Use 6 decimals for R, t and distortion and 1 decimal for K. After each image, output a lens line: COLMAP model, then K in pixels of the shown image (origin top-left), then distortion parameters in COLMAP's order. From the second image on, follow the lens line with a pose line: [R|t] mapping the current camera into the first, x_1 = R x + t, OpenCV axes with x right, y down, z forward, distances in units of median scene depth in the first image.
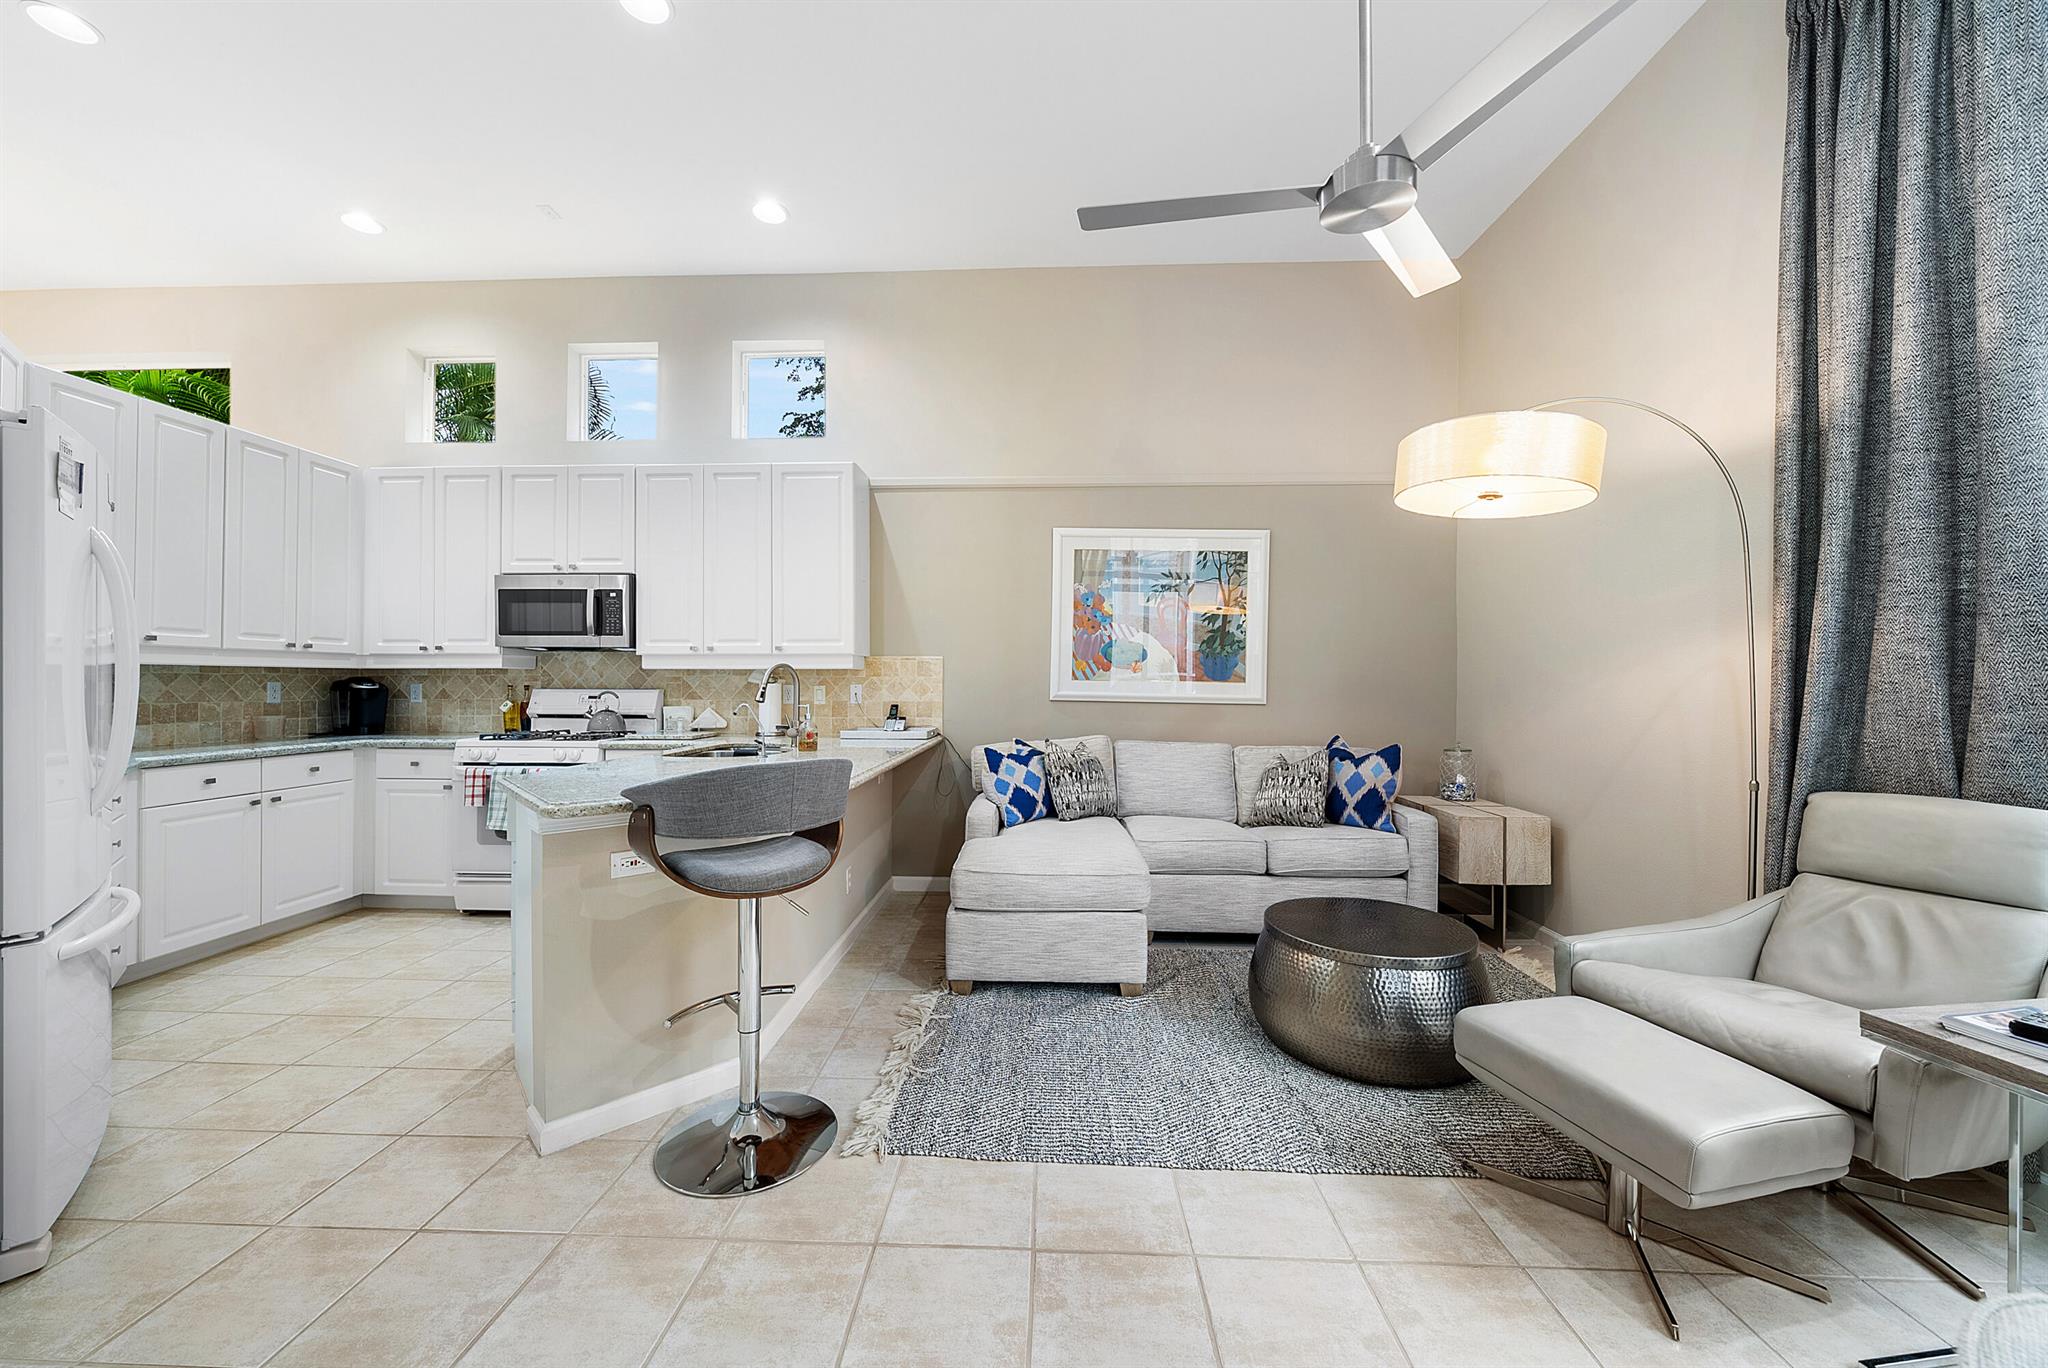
lens RADIAL K [[763.1, 0, 1024.0], [0, 763.1, 684.0], [0, 0, 1]] dist [-0.002679, -0.000230]
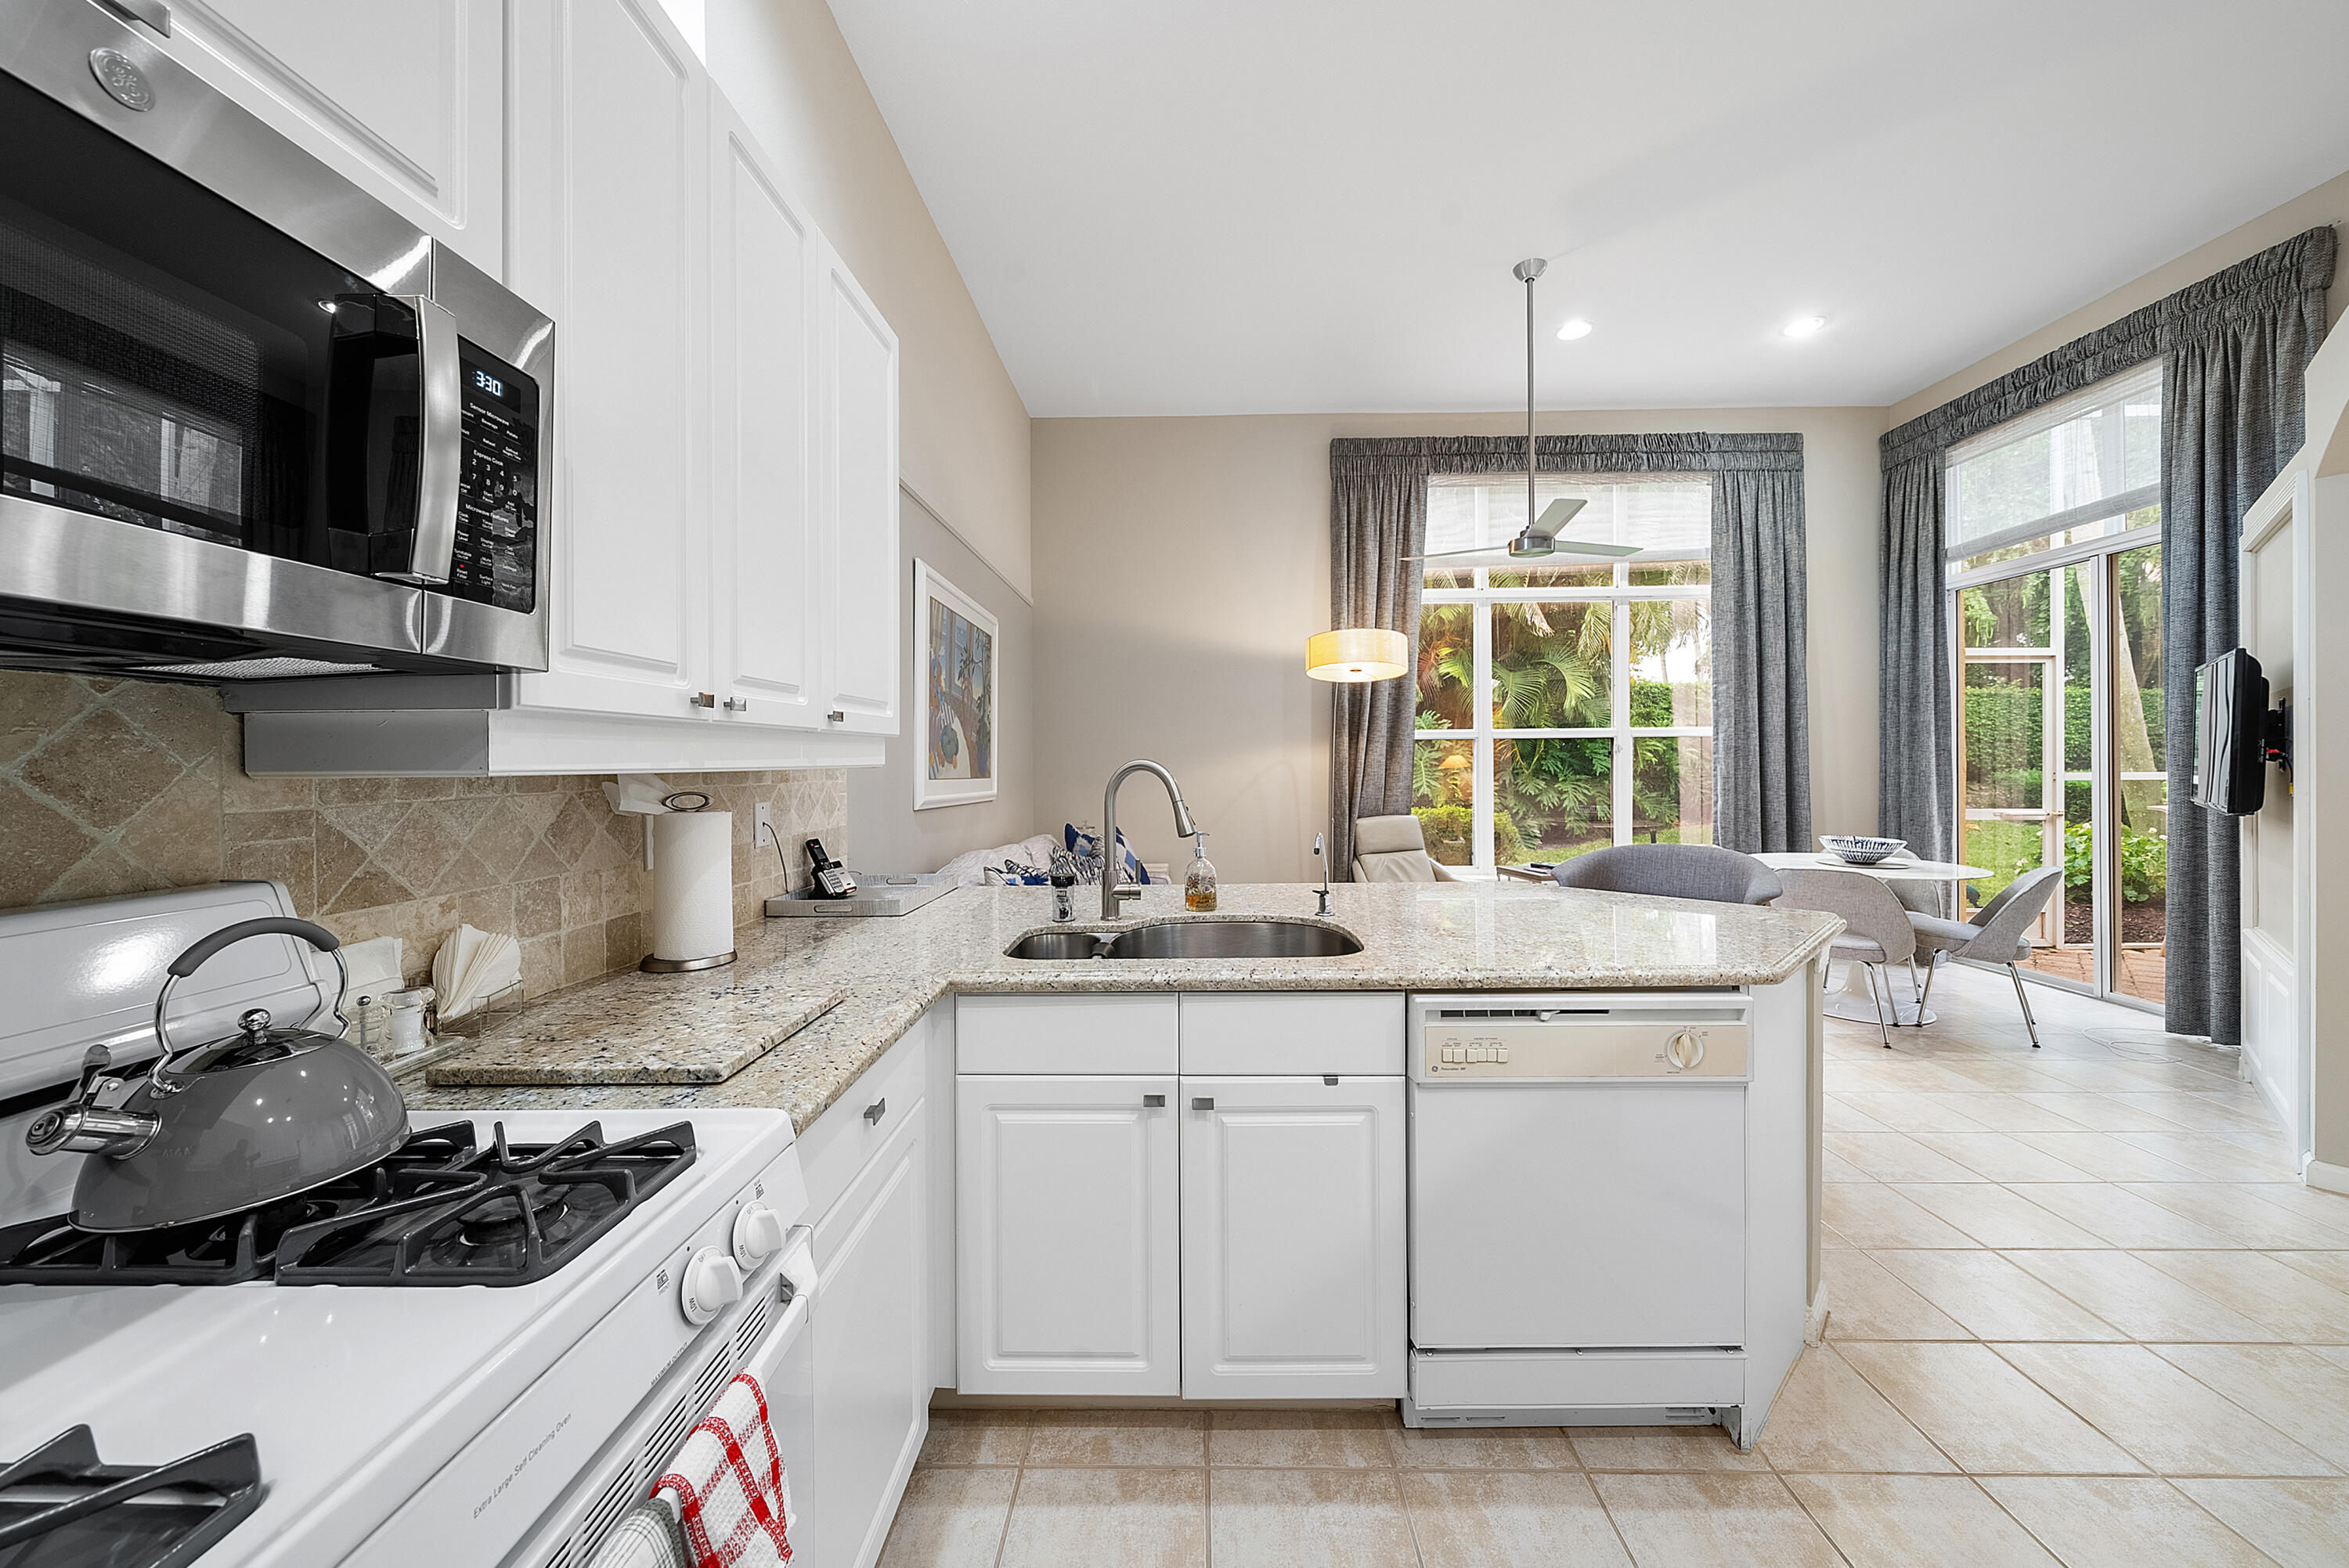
lens RADIAL K [[820.0, 0, 1180.9], [0, 820.0, 768.0], [0, 0, 1]] dist [0.016848, 0.000035]
pose [[-0.027075, -0.010115, 0.999582, -0.886971], [0.009982, 0.999896, 0.010388, -0.027421], [-0.999584, 0.010259, -0.026972, 0.990389]]
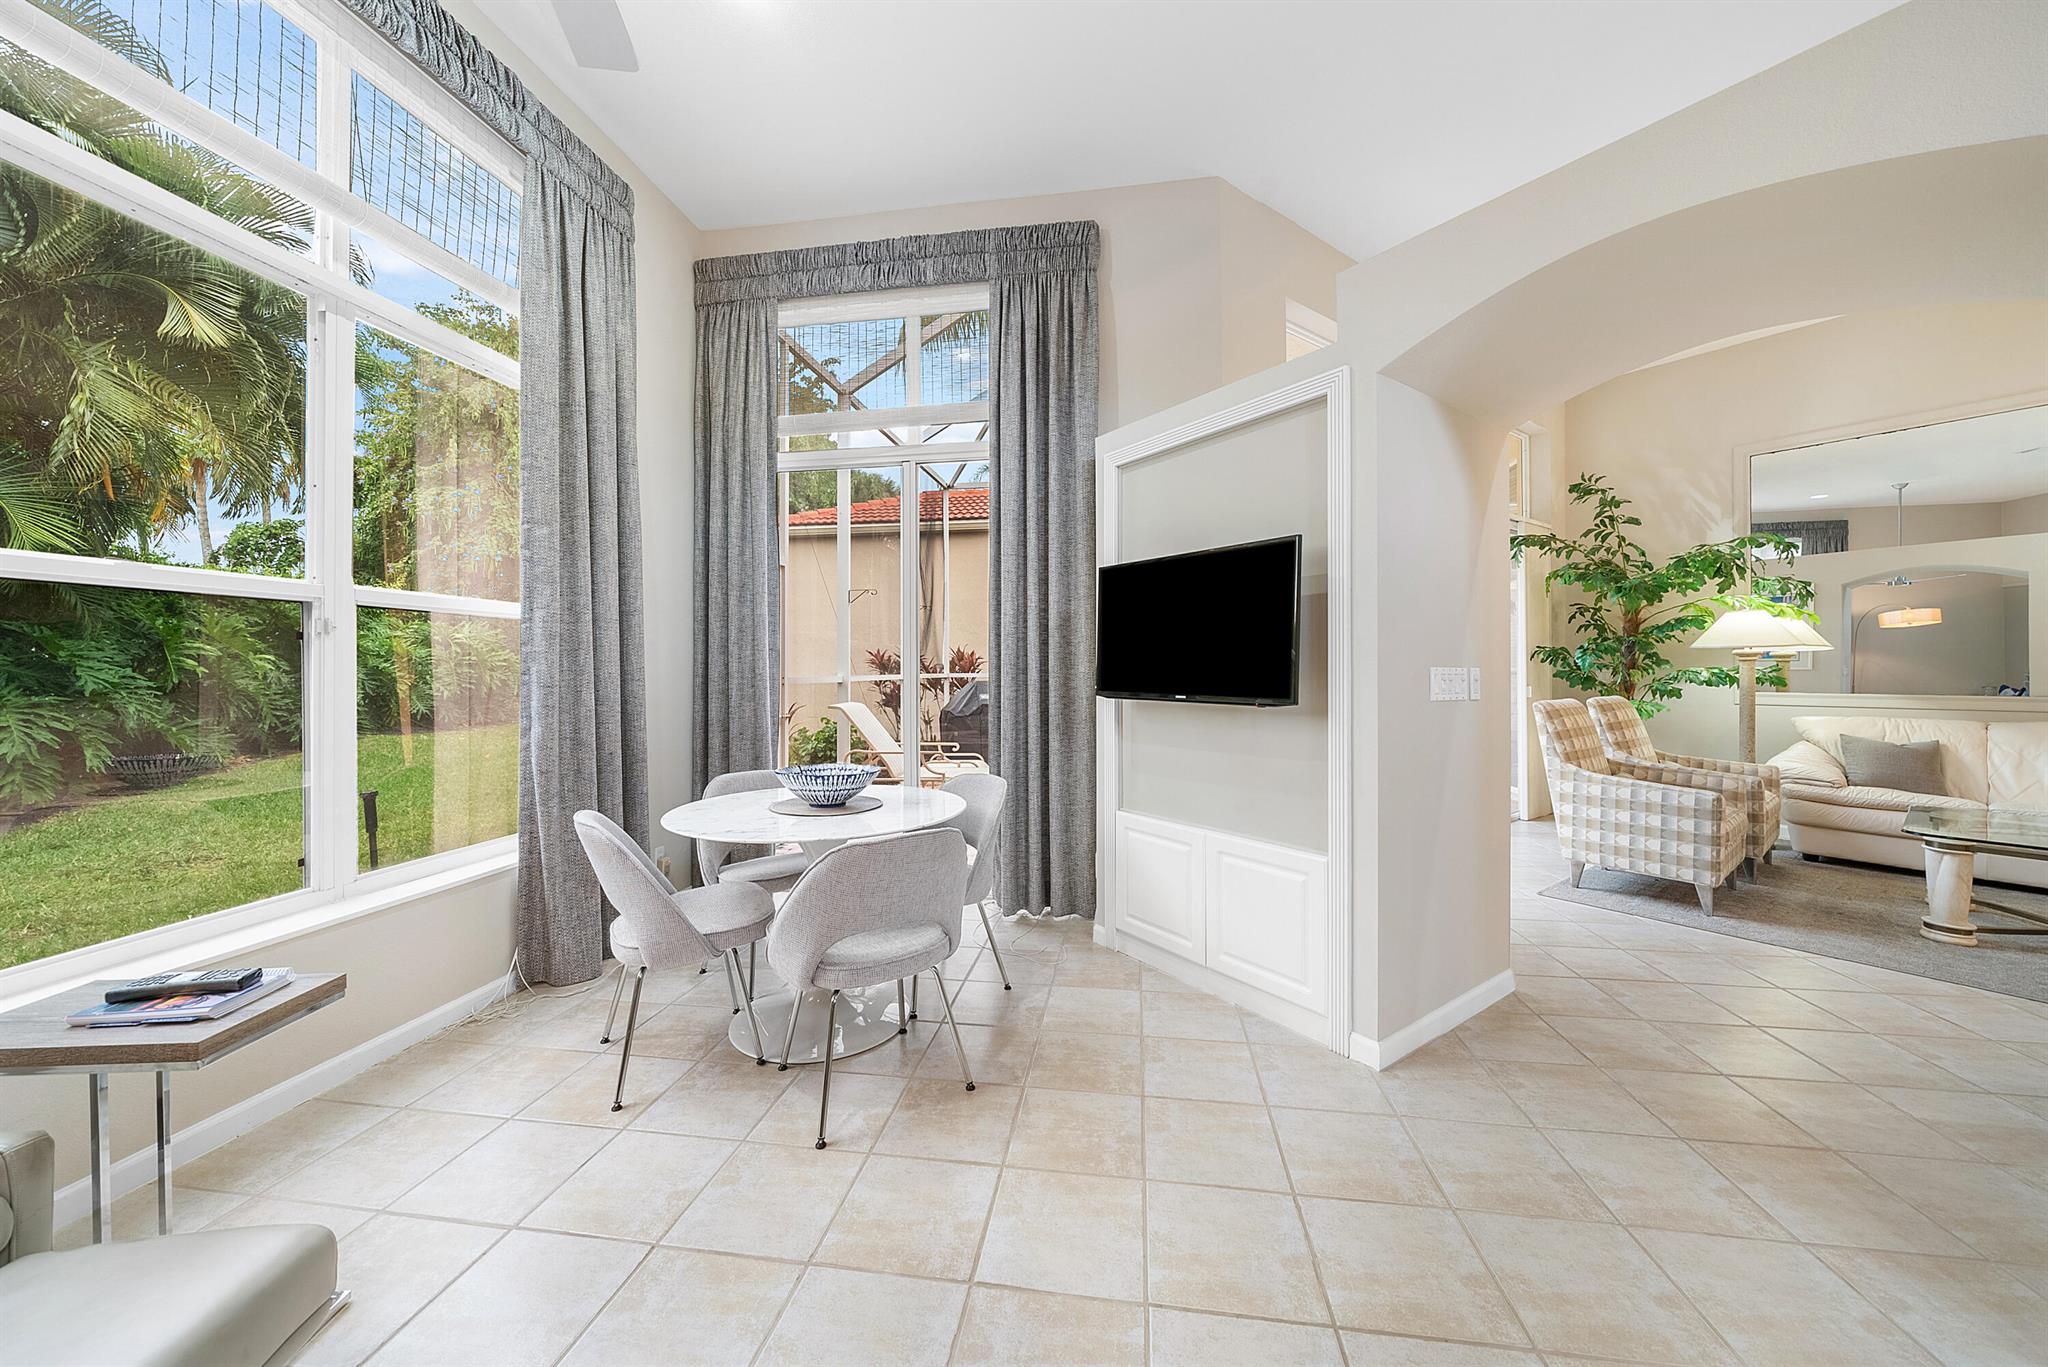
lens RADIAL K [[719.8, 0, 1056.3], [0, 719.8, 663.1], [0, 0, 1]] dist [-0.002597, -0.000142]
pose [[-0.995766, 0.003846, 0.091842, 0.008066], [0.003306, 0.999976, -0.006026, -0.002082], [-0.091863, -0.005697, -0.995755, 0.659756]]
